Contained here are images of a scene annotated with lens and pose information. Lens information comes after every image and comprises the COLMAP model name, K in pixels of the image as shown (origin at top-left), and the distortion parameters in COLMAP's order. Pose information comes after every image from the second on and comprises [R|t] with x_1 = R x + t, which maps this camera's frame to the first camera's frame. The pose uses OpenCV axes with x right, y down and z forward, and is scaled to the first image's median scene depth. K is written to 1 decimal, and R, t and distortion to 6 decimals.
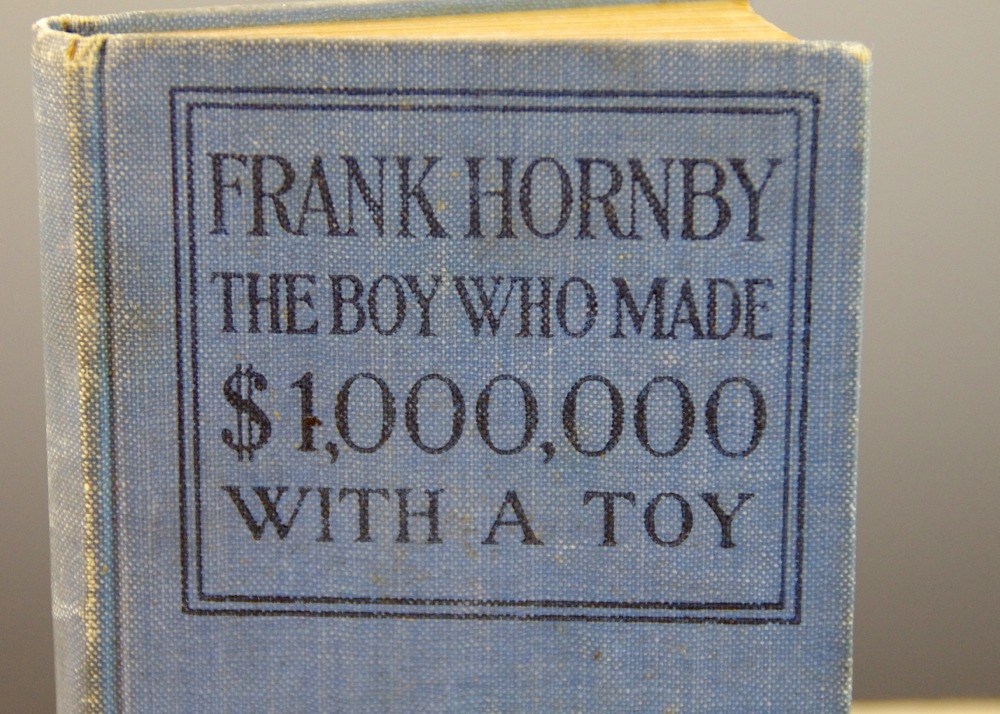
lens RADIAL K [[4190.1, 0, 499.7], [0, 4190.1, 357.2], [0, 0, 1]] dist [0.348255, 0.000000]
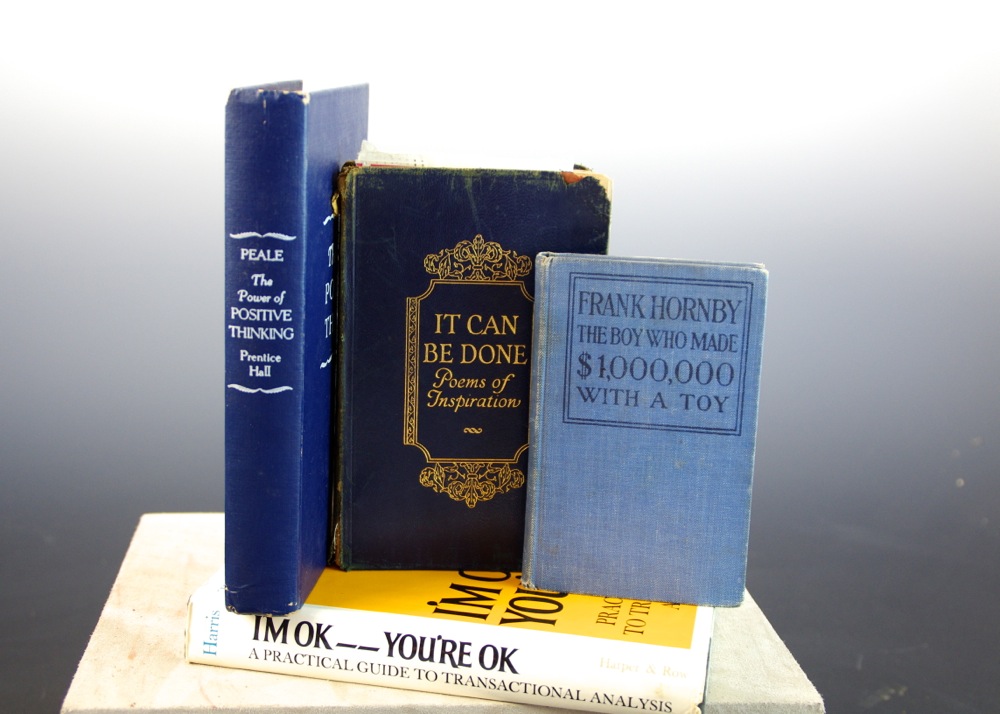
lens RADIAL K [[1476.4, 0, 501.8], [0, 1476.4, 357.3], [0, 0, 1]] dist [-0.045255, 0.000000]
pose [[0.993750, 0.052681, -0.098420, -0.008182], [-0.053338, 0.998568, -0.004061, 0.015172], [0.098065, 0.009285, 0.995137, -0.236874]]
